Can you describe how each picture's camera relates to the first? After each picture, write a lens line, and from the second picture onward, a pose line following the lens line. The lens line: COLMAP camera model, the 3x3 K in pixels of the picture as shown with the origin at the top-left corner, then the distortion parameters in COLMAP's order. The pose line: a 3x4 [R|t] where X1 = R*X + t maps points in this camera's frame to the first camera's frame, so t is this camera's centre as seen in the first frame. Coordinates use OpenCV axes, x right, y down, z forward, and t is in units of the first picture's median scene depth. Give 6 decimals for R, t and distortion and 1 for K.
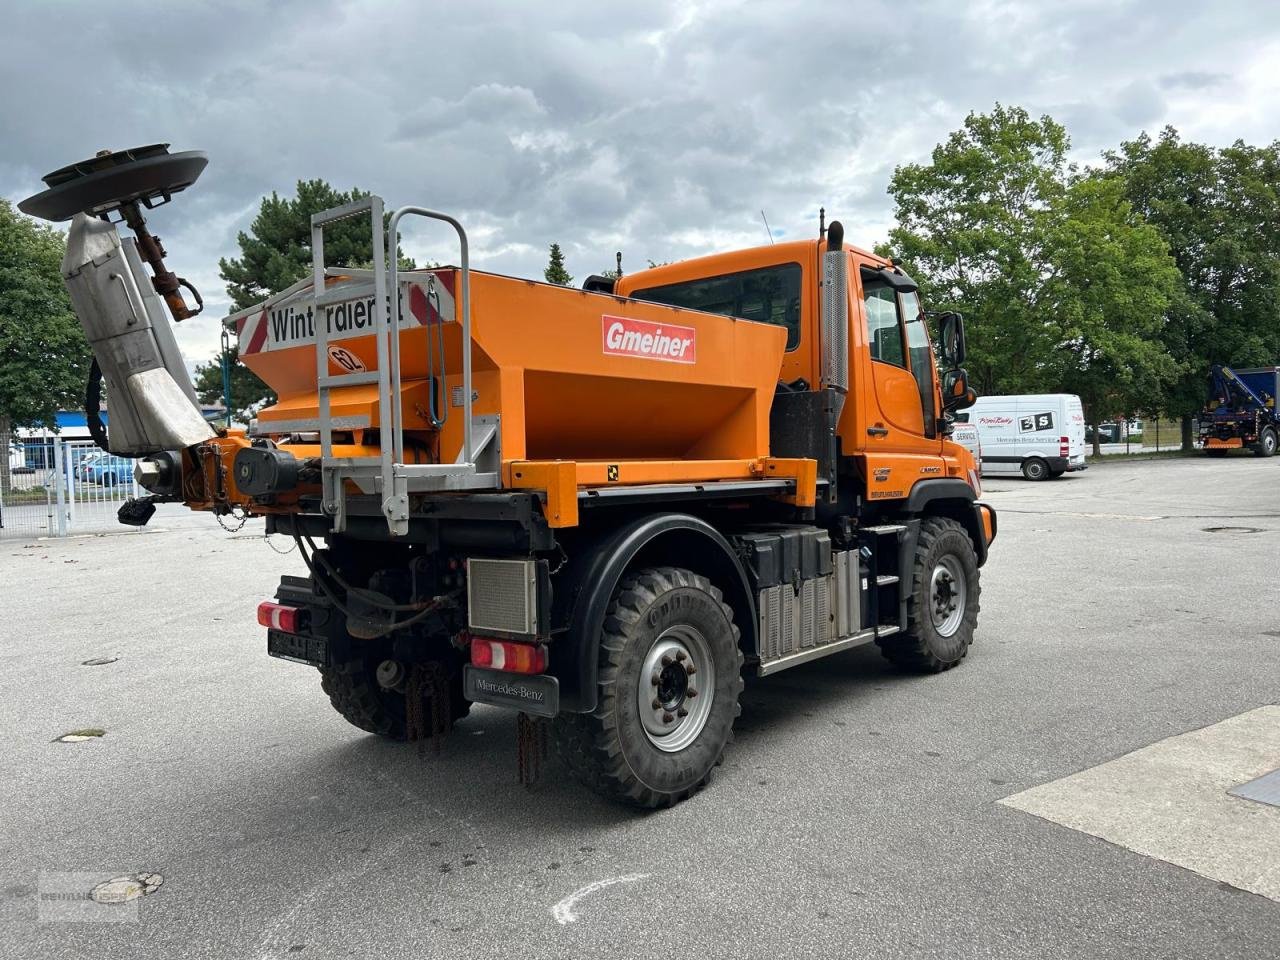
lens RADIAL K [[969.1, 0, 633.5], [0, 969.1, 476.3], [0, 0, 1]] dist [0.064896, -0.079018]
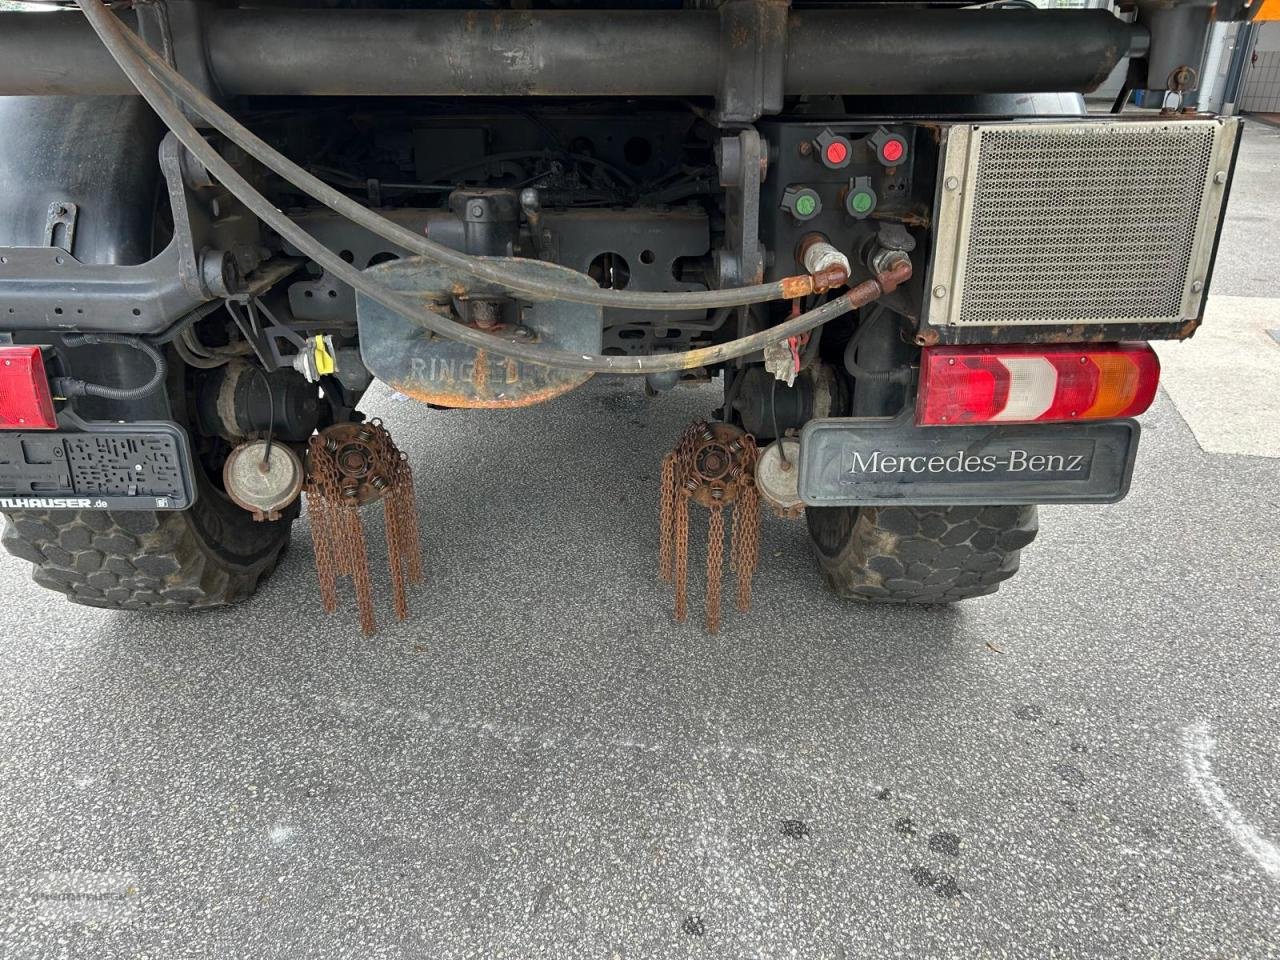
lens RADIAL K [[959.9, 0, 635.7], [0, 959.9, 483.0], [0, 0, 1]] dist [0.065138, -0.077201]
pose [[0.756075, -0.238258, 0.609576, -0.422394], [-0.002840, 0.930180, 0.367092, 0.066434], [-0.654479, -0.279281, 0.702609, 0.690929]]
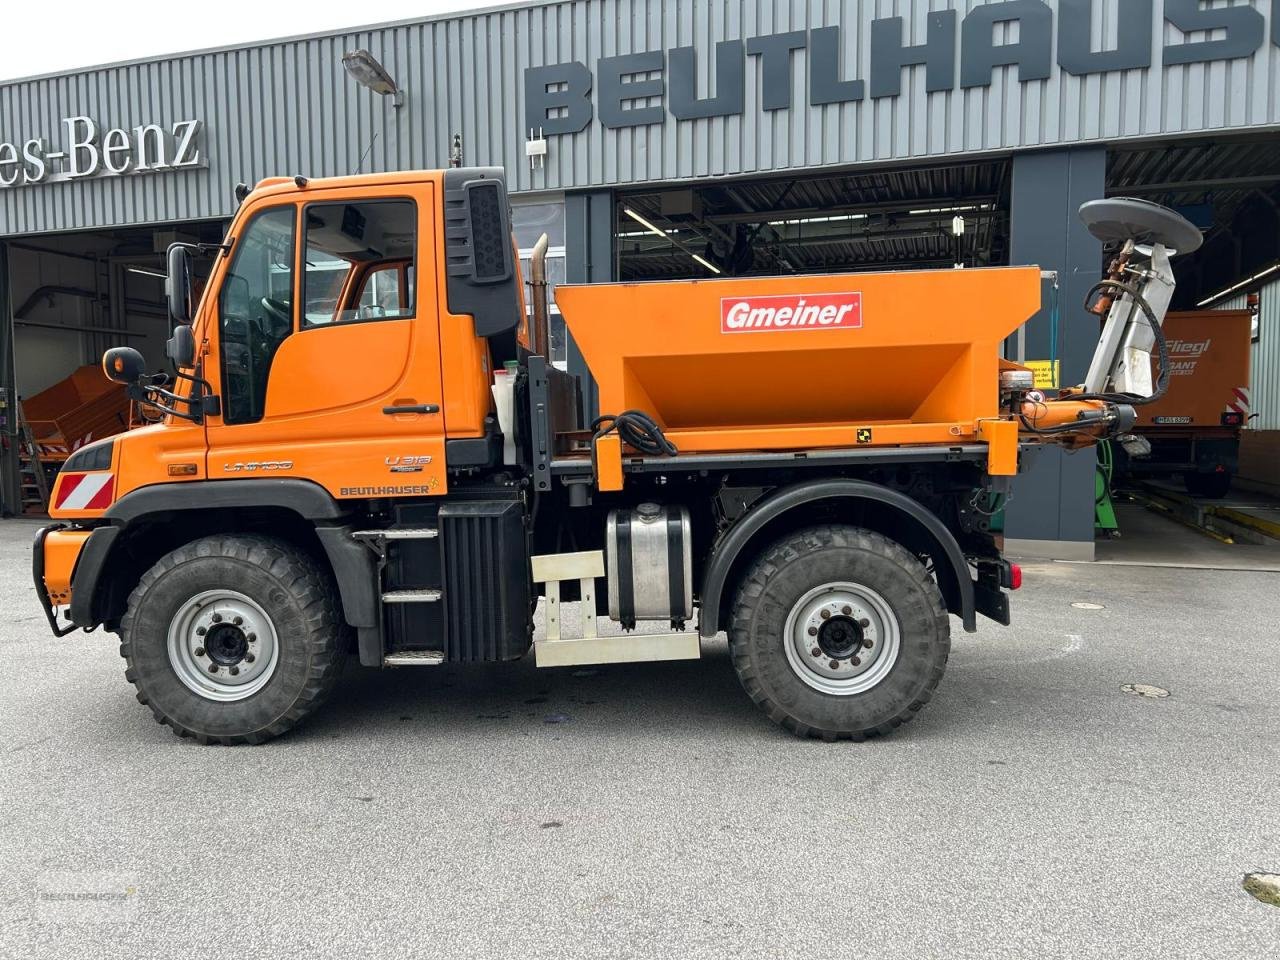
lens RADIAL K [[951.3, 0, 639.6], [0, 951.3, 483.6], [0, 0, 1]] dist [0.057003, -0.056928]
pose [[-0.630768, -0.011743, 0.775883, -0.954093], [0.057299, 0.996451, 0.061664, -0.026732], [-0.773853, 0.083353, -0.627857, 2.041465]]
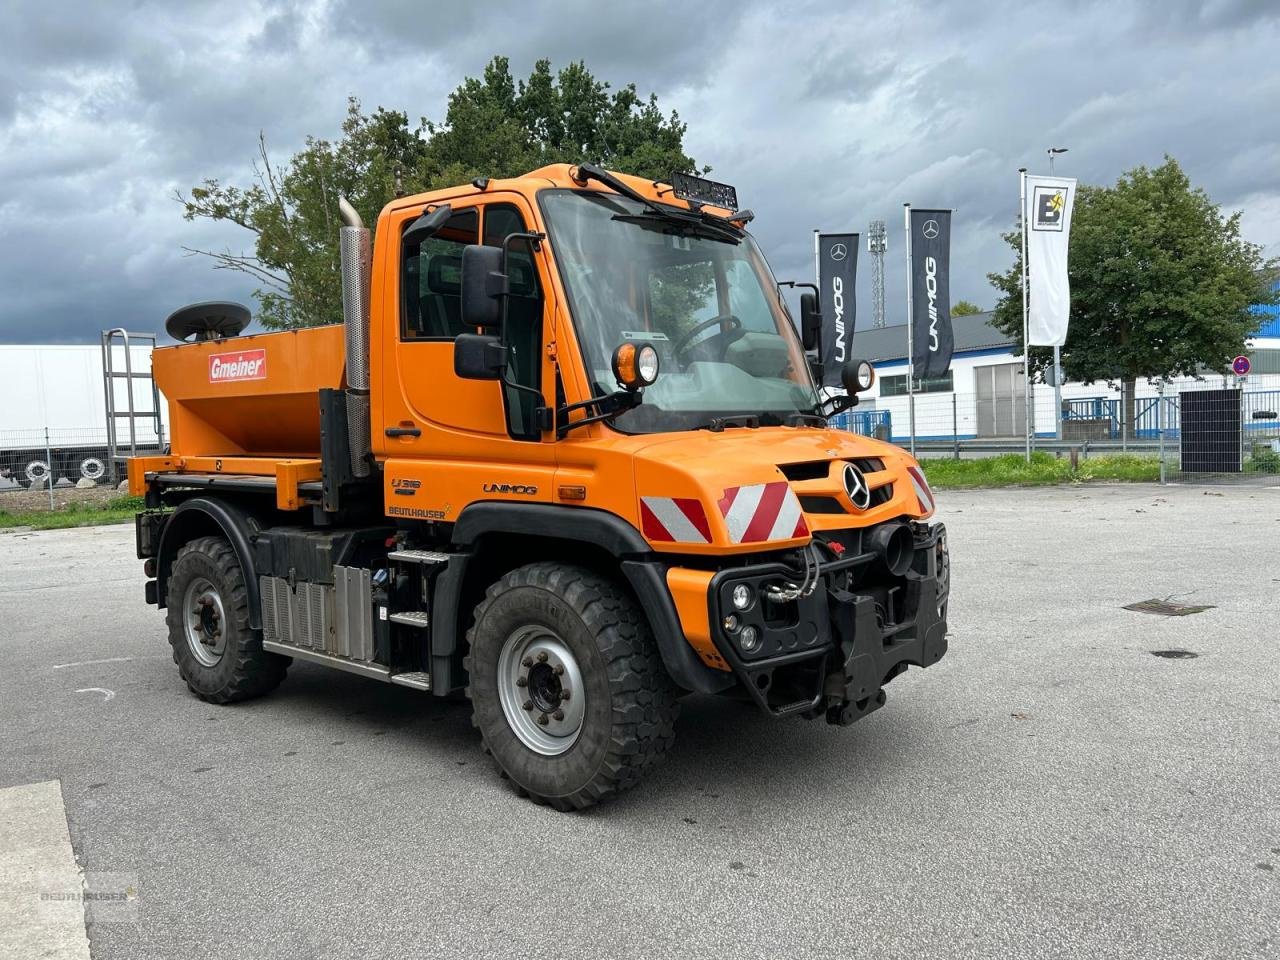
lens RADIAL K [[969.1, 0, 633.5], [0, 969.1, 476.3], [0, 0, 1]] dist [0.064896, -0.079018]
pose [[0.001980, 0.078076, -0.996945, 1.361475], [0.004337, 0.996937, 0.078084, -0.092846], [0.999989, -0.004479, 0.001636, 1.540529]]
